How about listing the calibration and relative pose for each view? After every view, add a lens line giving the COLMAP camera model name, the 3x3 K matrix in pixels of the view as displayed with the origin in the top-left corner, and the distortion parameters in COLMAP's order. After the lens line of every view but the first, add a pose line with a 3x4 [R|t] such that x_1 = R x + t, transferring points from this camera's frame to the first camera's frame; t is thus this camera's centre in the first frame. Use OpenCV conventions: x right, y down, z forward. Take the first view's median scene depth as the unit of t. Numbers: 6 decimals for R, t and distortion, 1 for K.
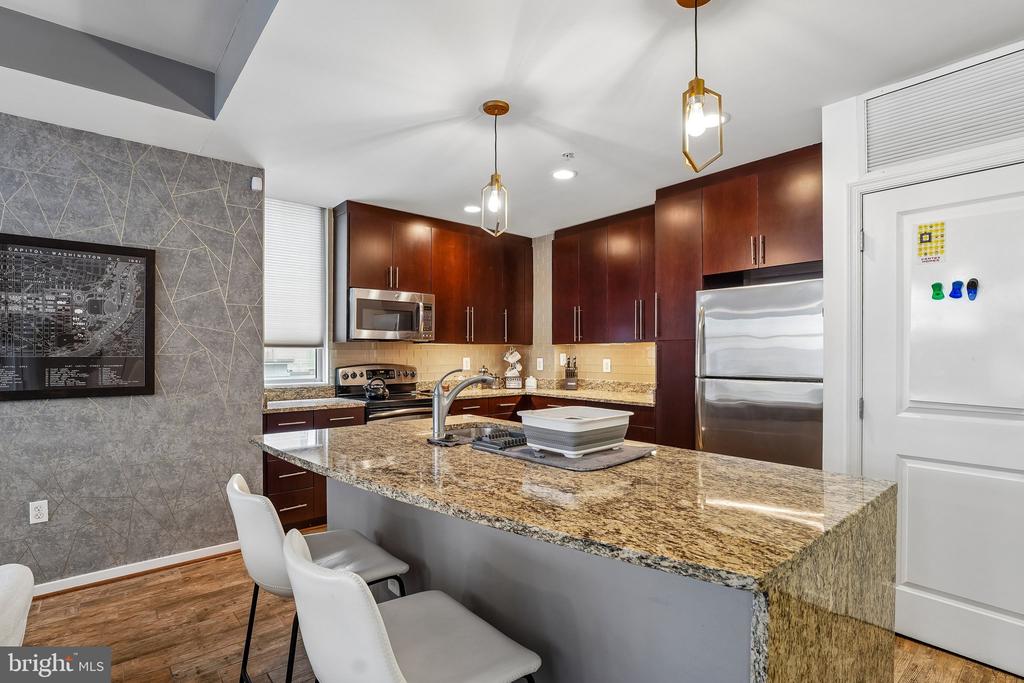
lens RADIAL K [[496.2, 0, 510.1], [0, 496.2, 344.4], [0, 0, 1]] dist [-0.016454, 0.001102]
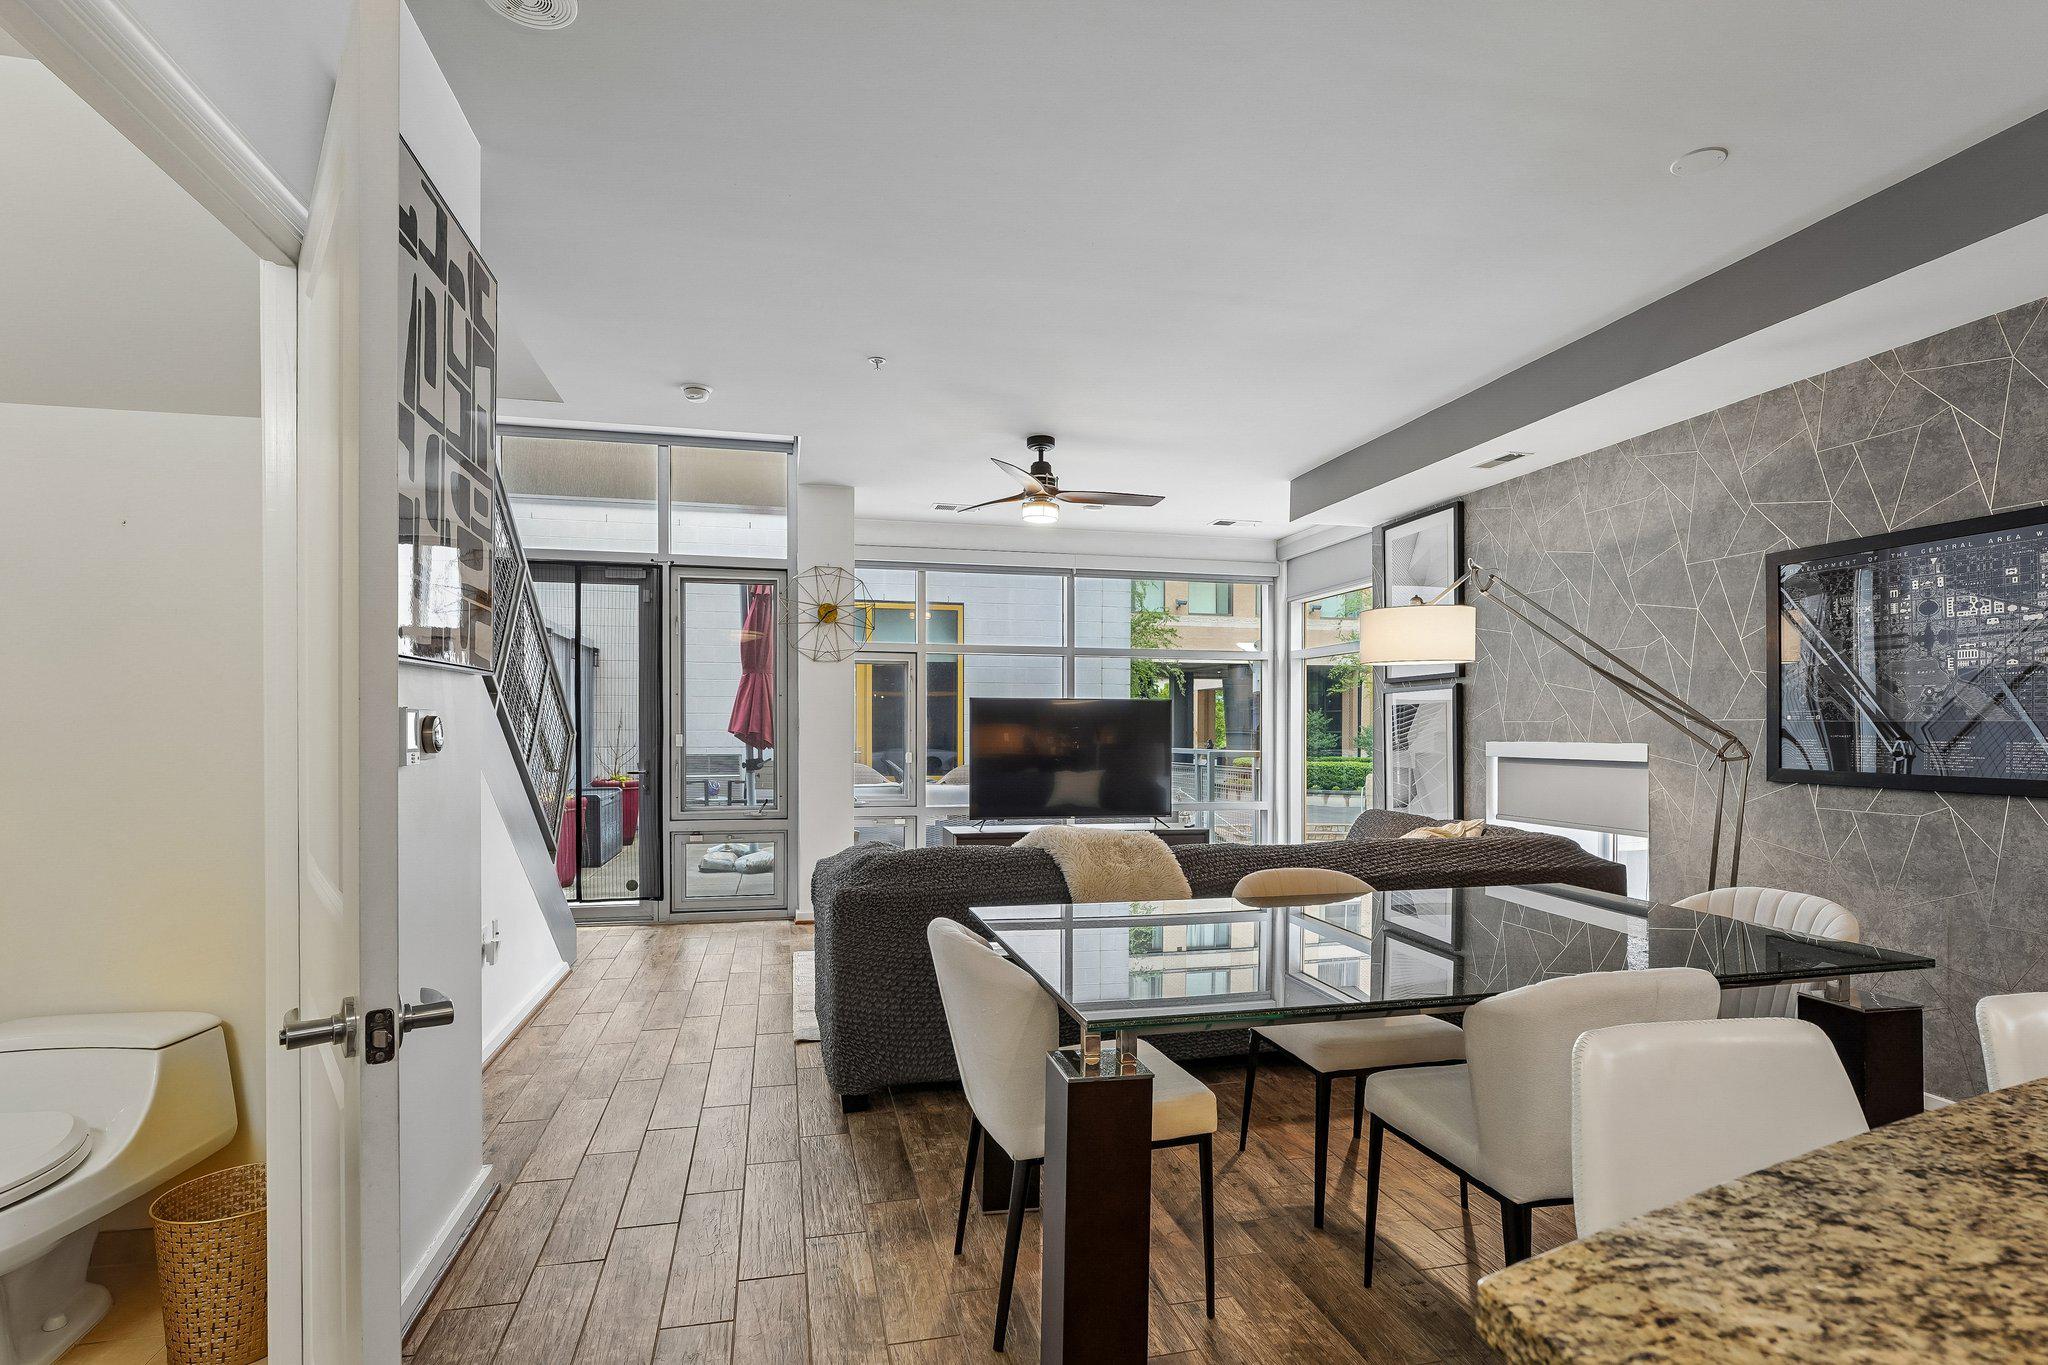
lens RADIAL K [[992.4, 0, 1006.8], [0, 992.4, 734.1], [0, 0, 1]] dist [-0.016454, 0.001102]
pose [[-0.467195, 0.004908, -0.884141, 0.324280], [0.012119, 0.999926, -0.000854, 0.018436], [0.884071, -0.011114, -0.467220, 0.260646]]
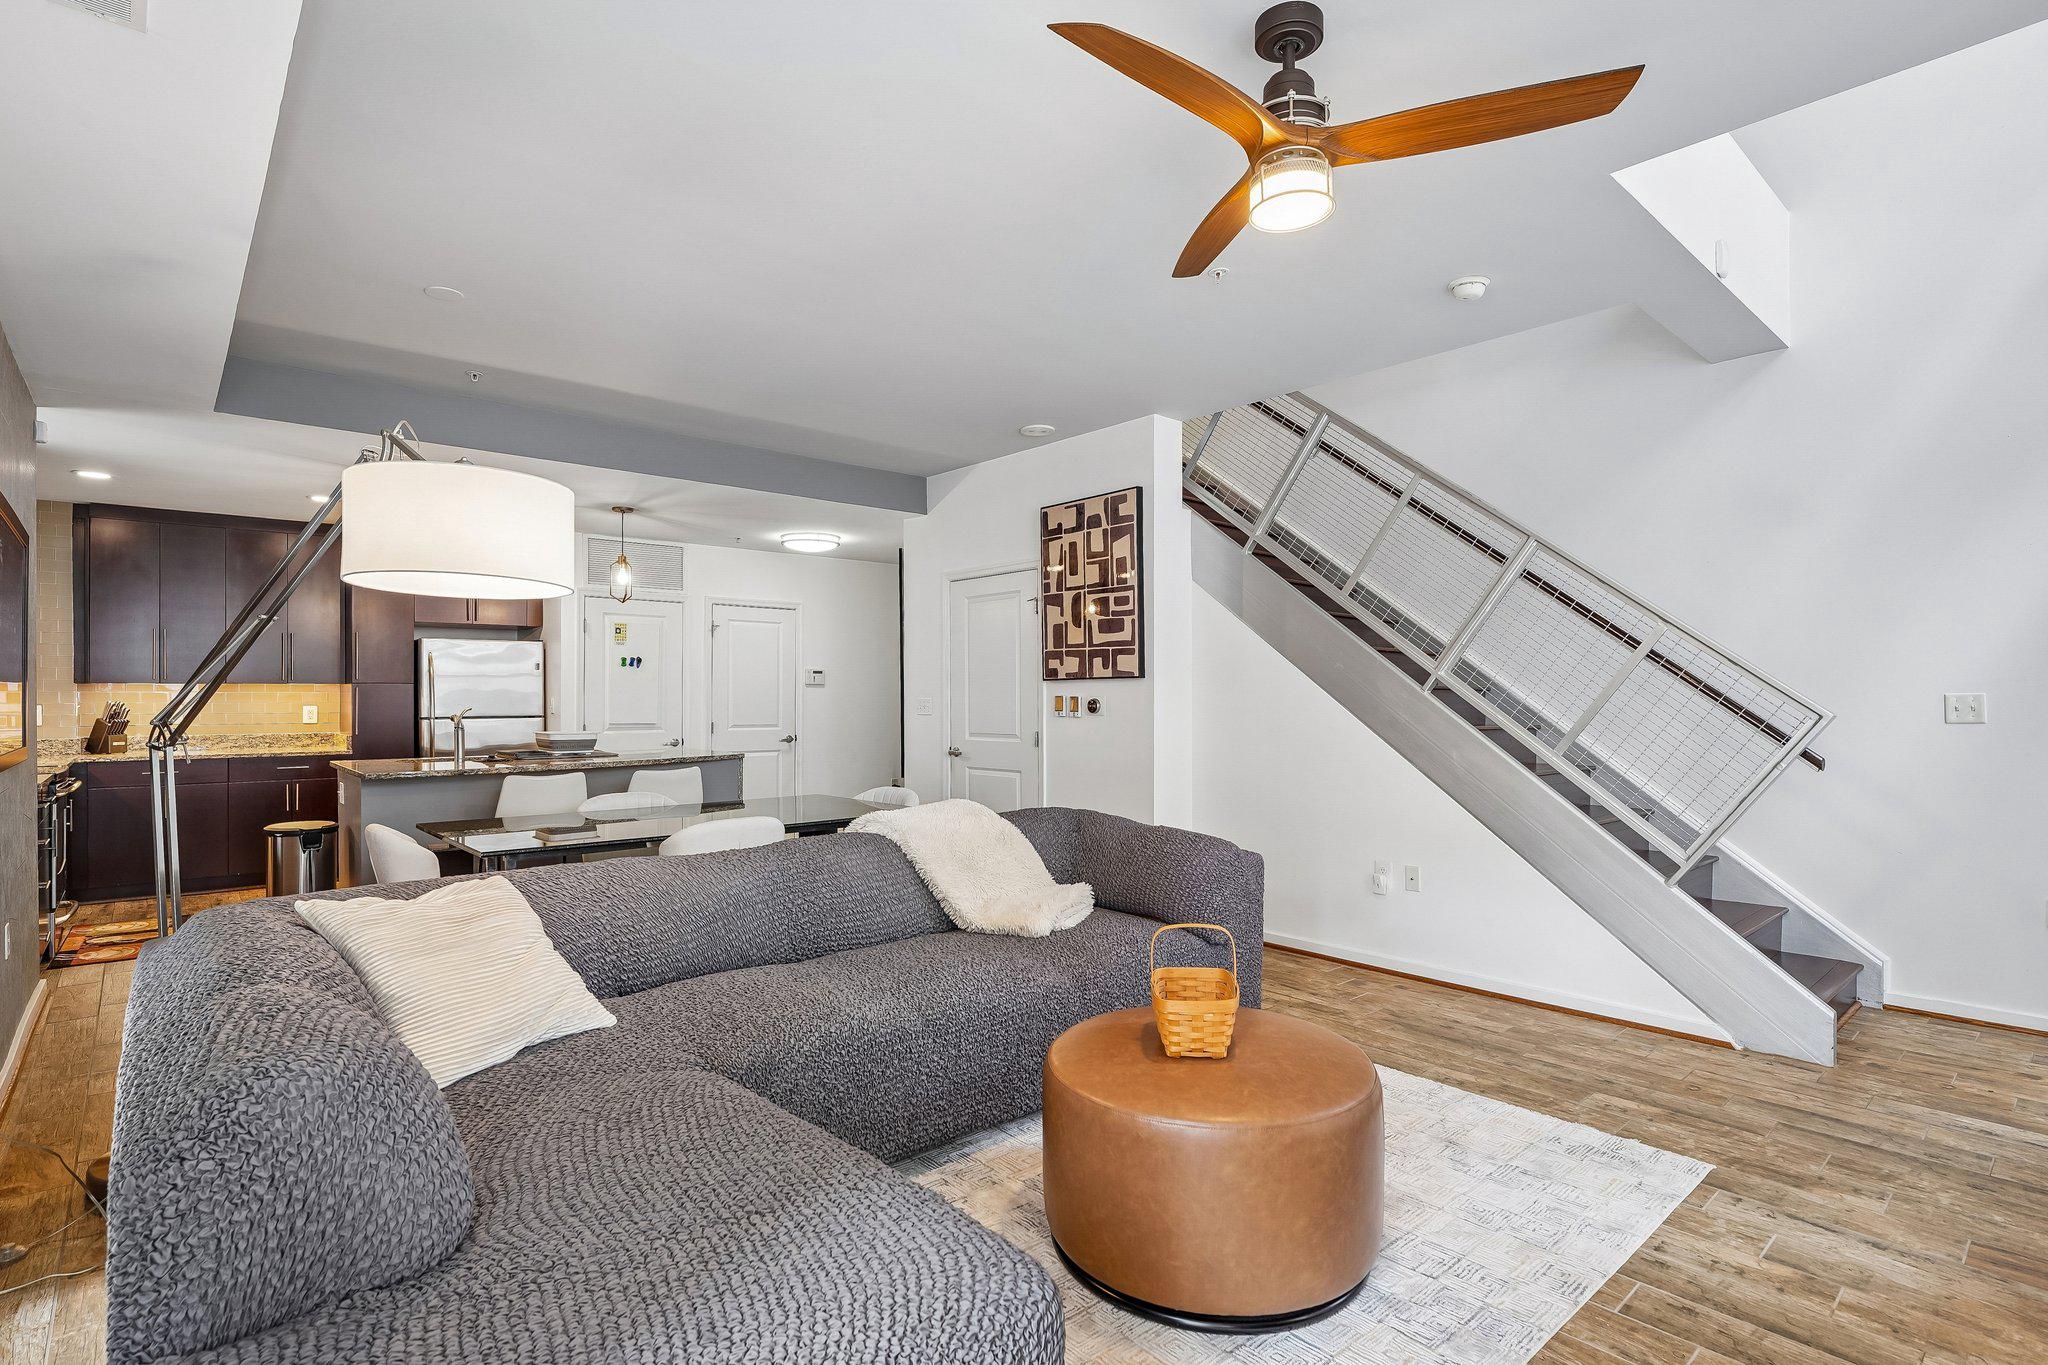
lens RADIAL K [[992.4, 0, 1018.5], [0, 992.4, 694.8], [0, 0, 1]] dist [-0.016454, 0.001102]
pose [[-0.016158, 0.003098, 0.999865, -1.820828], [-0.014785, 0.999885, -0.003337, 0.002362], [-0.999760, -0.014837, -0.016110, -0.257441]]
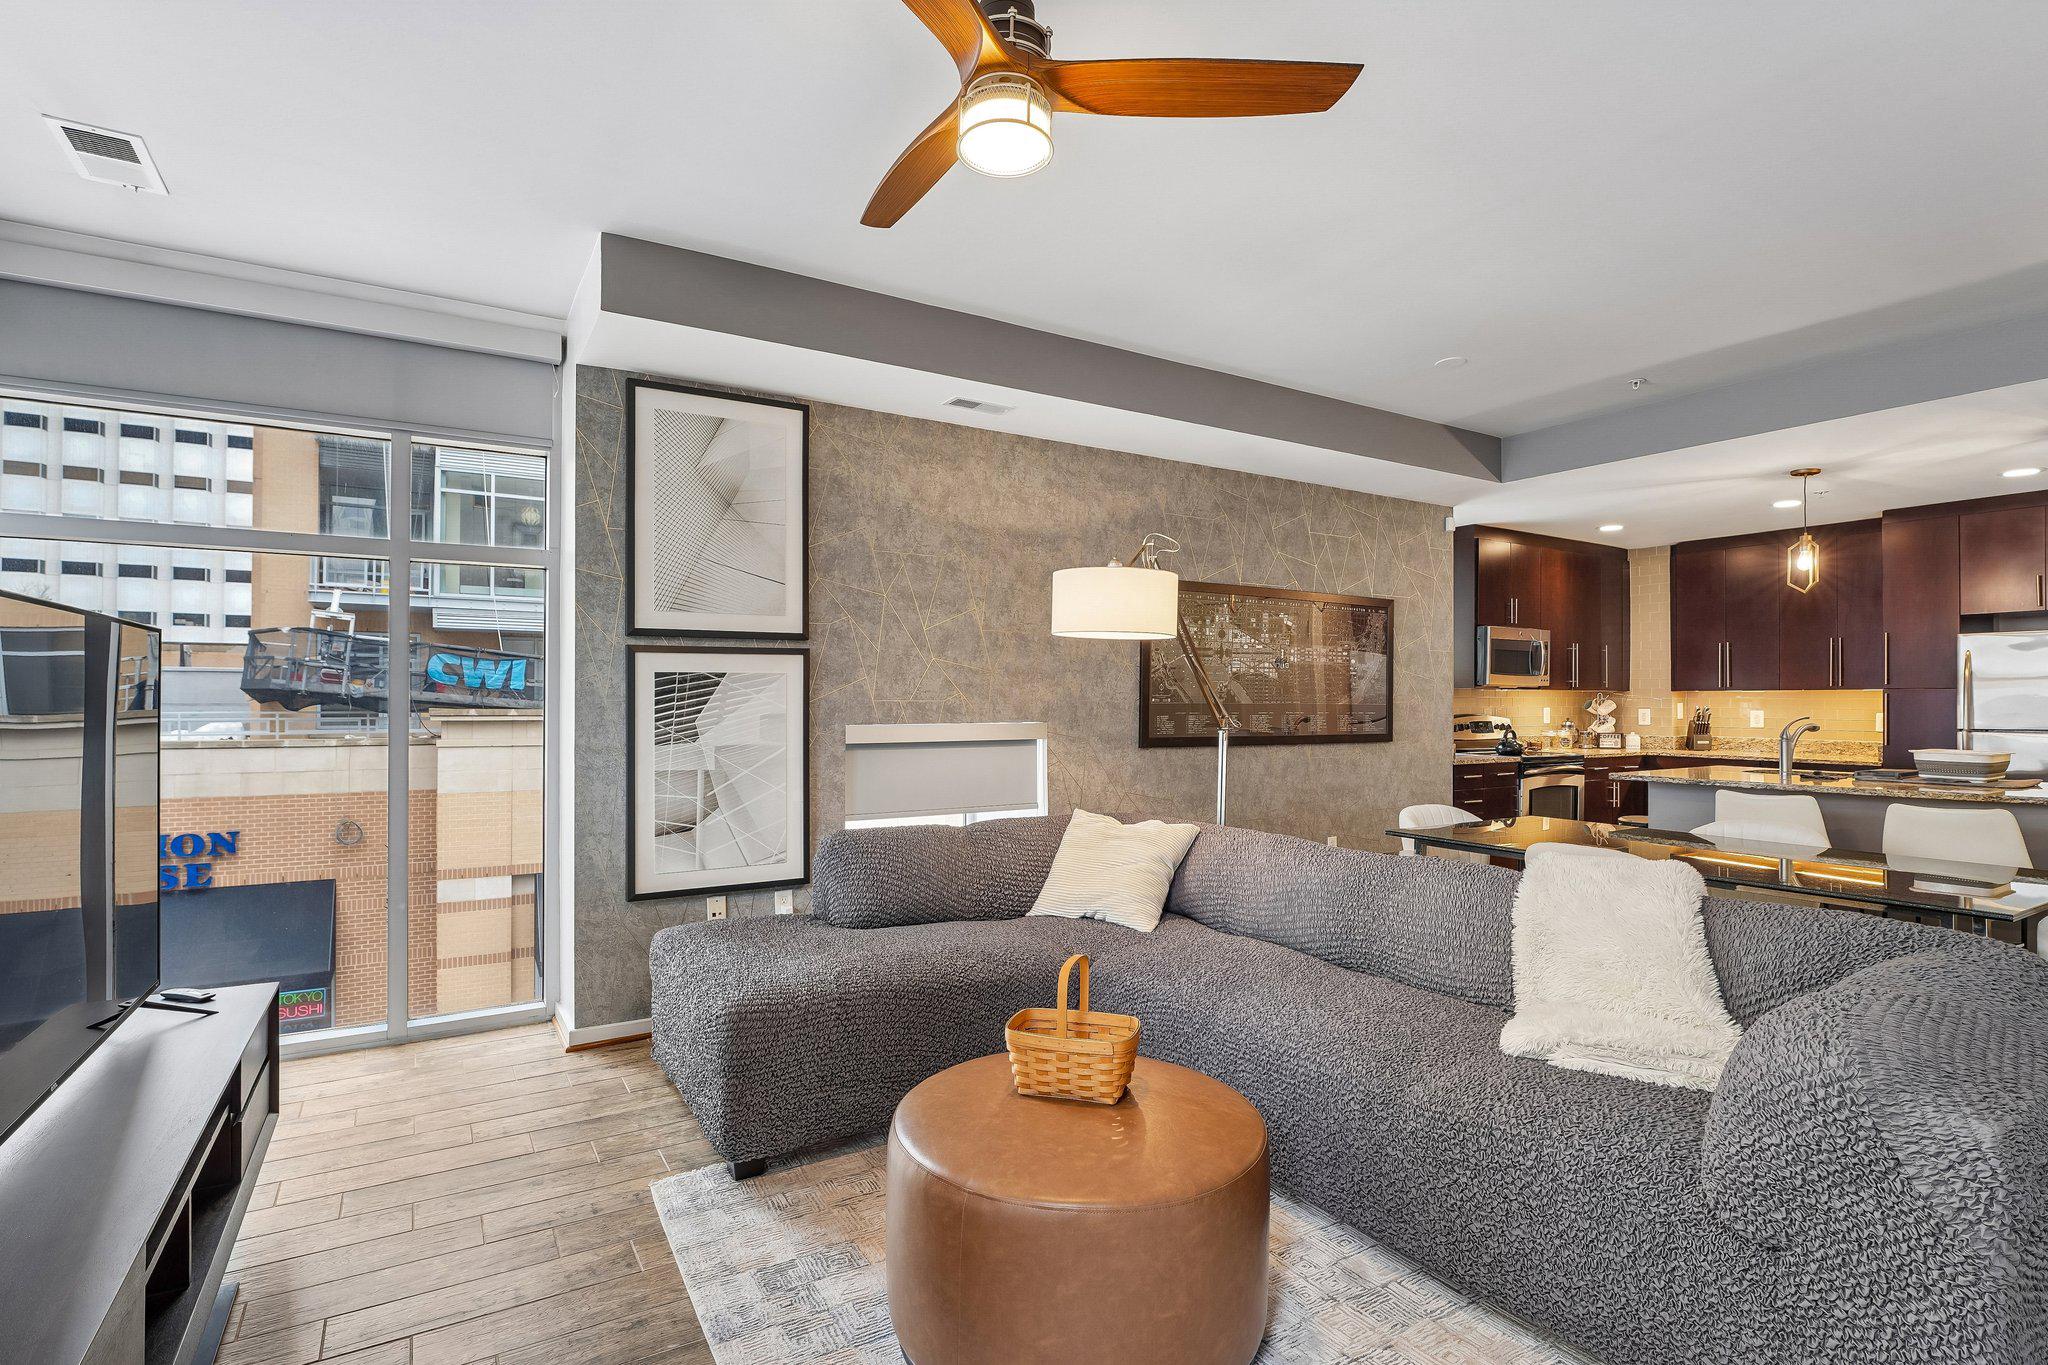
lens RADIAL K [[992.4, 0, 1003.4], [0, 992.4, 693.3], [0, 0, 1]] dist [-0.016454, 0.001102]
pose [[0.986464, 0.002295, -0.163962, -1.063155], [-0.000758, 0.999955, 0.009435, -0.015371], [0.163977, -0.009183, 0.986421, -1.043375]]
